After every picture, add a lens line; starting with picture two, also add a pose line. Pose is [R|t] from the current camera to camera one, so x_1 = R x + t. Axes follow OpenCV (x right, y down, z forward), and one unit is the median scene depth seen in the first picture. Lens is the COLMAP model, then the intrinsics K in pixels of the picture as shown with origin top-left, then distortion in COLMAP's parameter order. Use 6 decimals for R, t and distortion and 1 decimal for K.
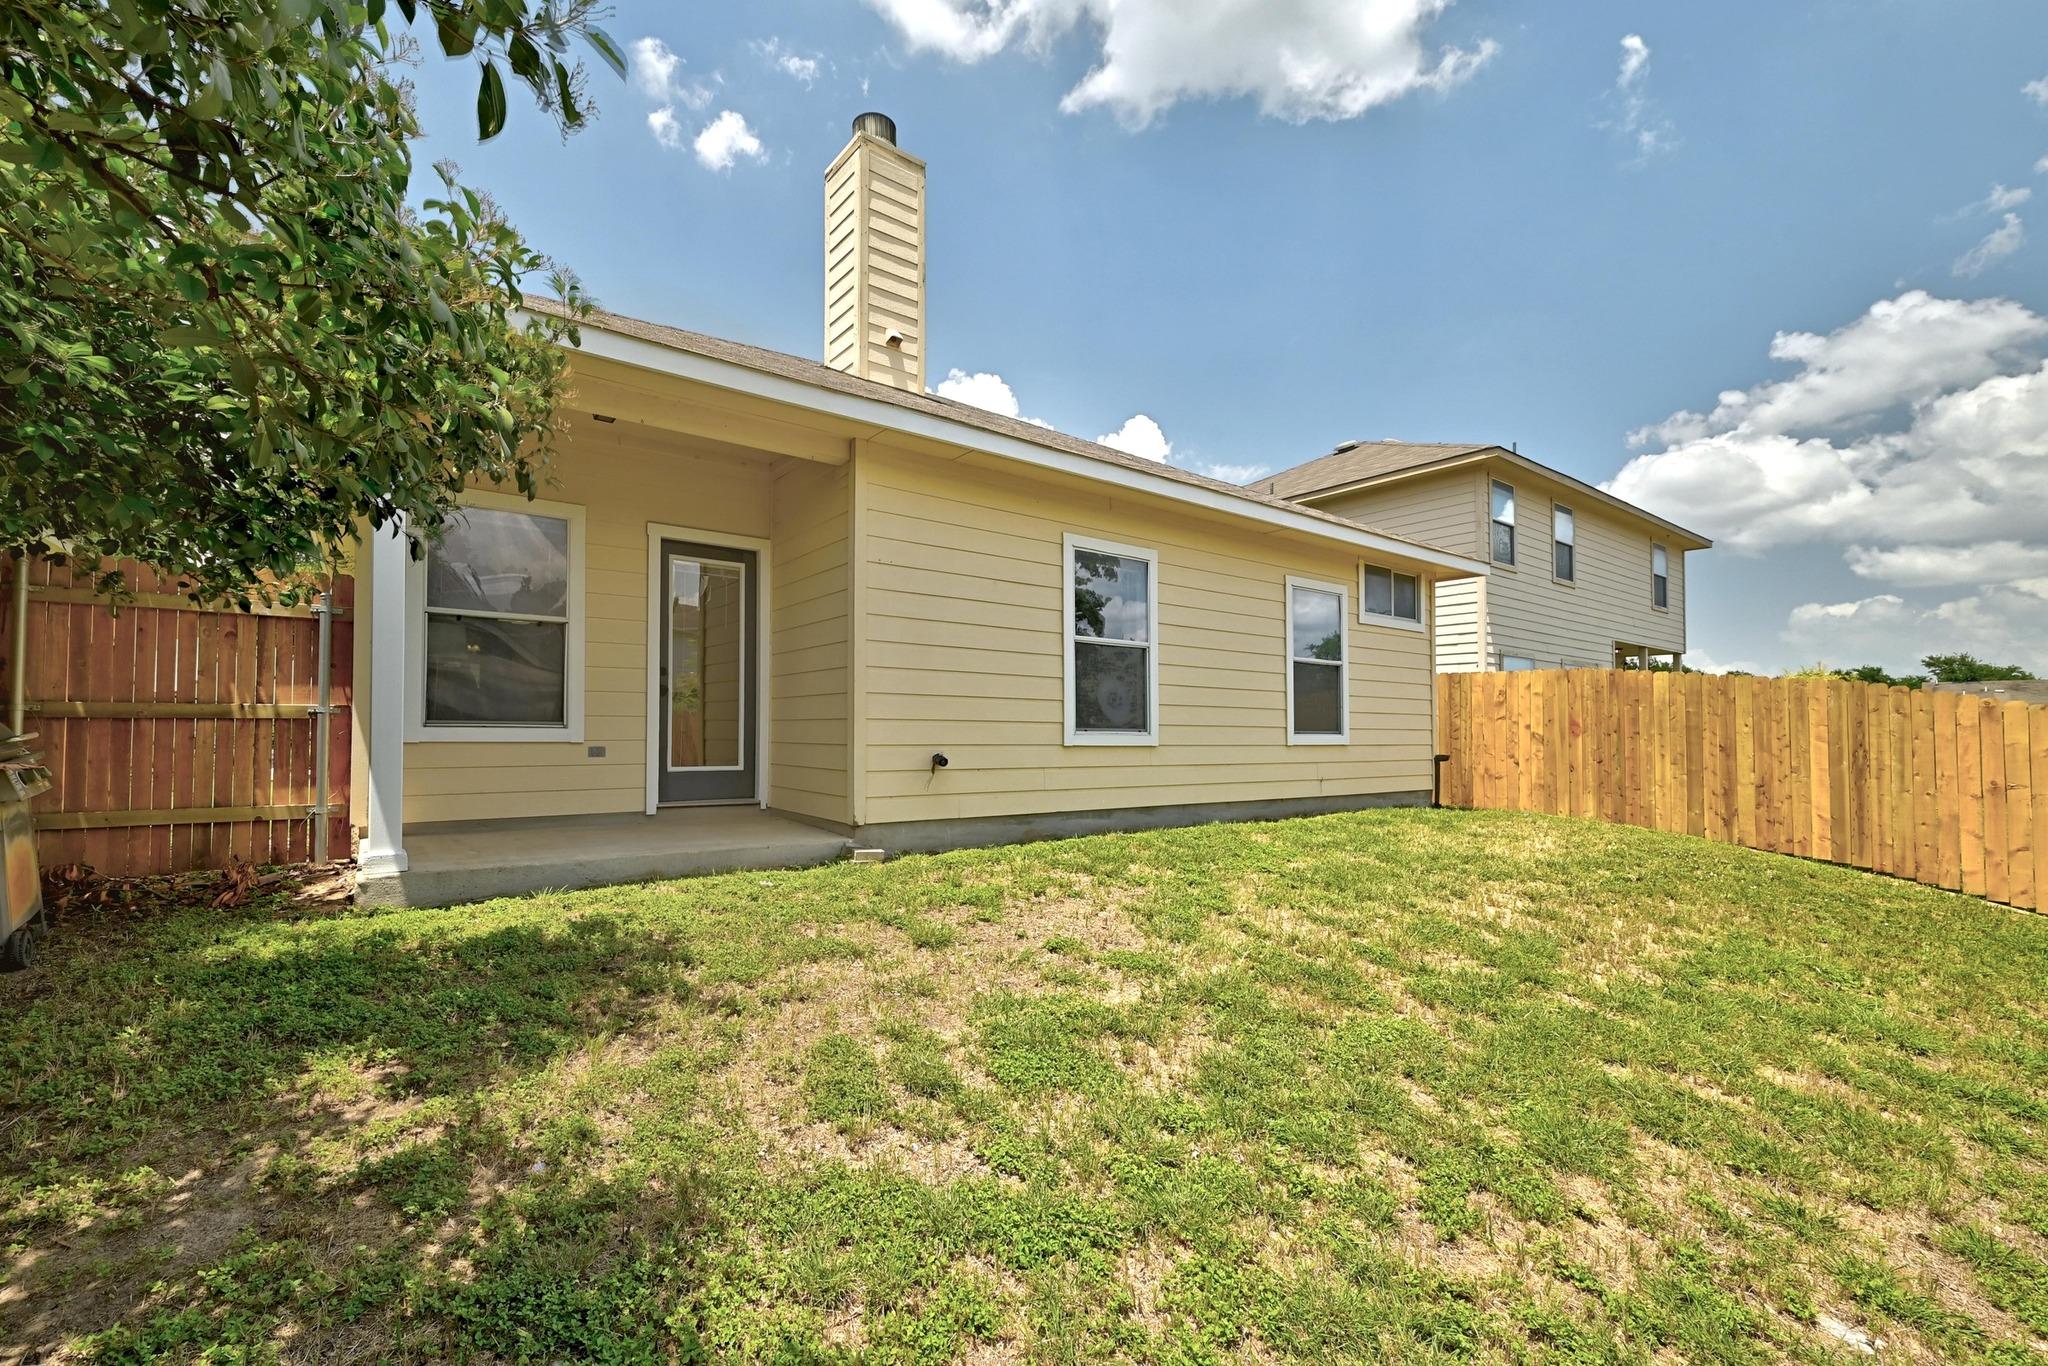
lens RADIAL K [[816.9, 0, 1074.1], [0, 816.9, 725.7], [0, 0, 1]] dist [-0.003333, -0.000378]
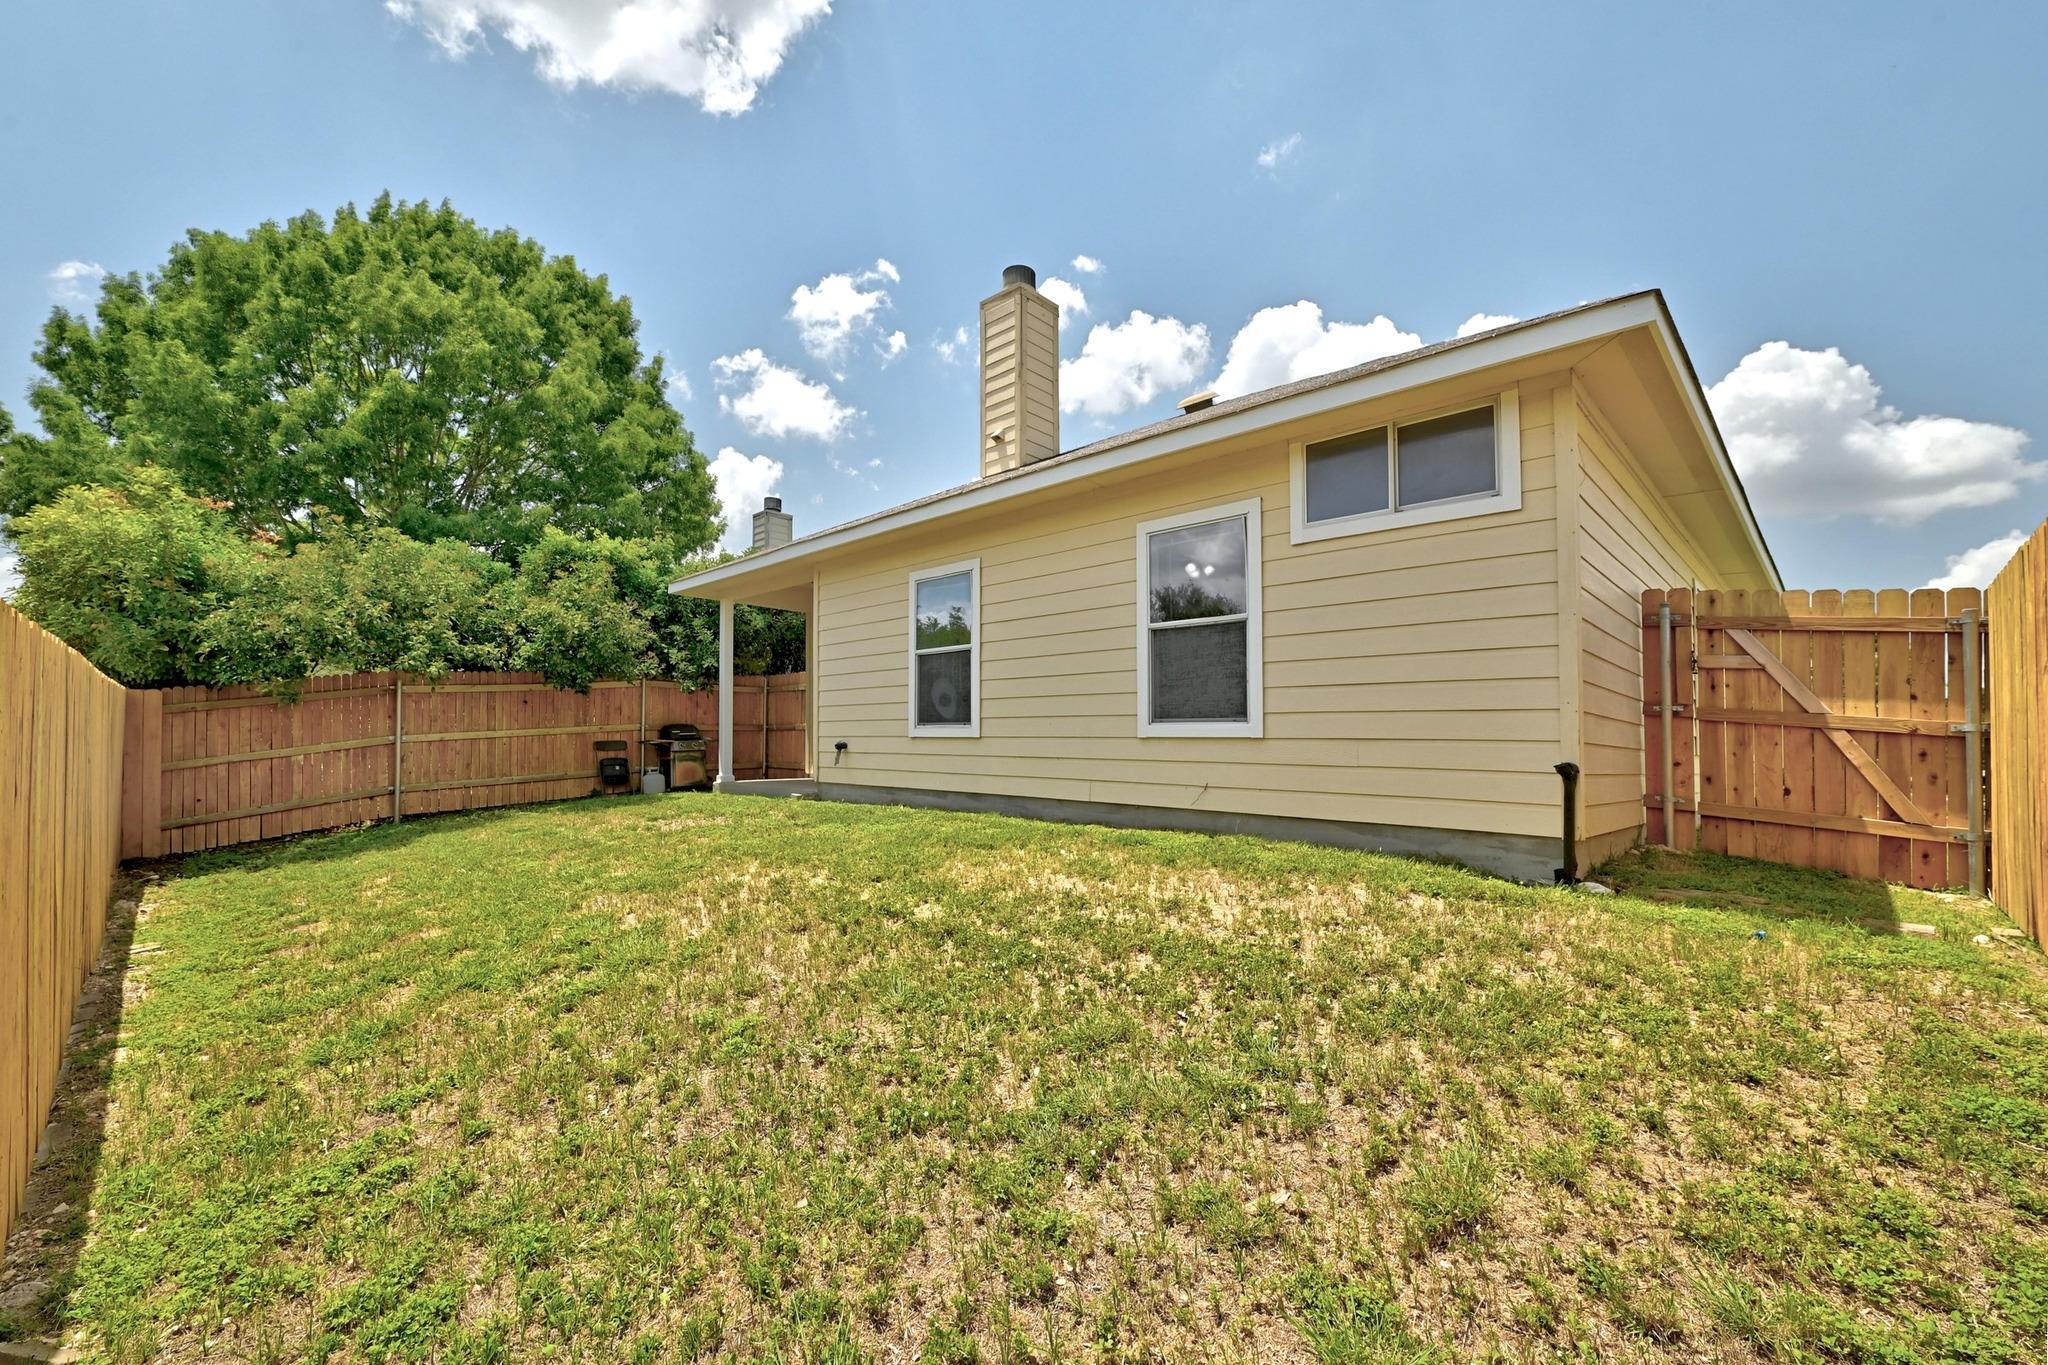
lens RADIAL K [[816.9, 0, 1041.5], [0, 816.9, 725.8], [0, 0, 1]] dist [-0.003333, -0.000378]
pose [[0.162914, -0.011084, -0.986578, 1.107864], [0.017810, 0.999807, -0.008292, 0.018629], [0.986480, -0.016220, 0.163080, 0.829317]]
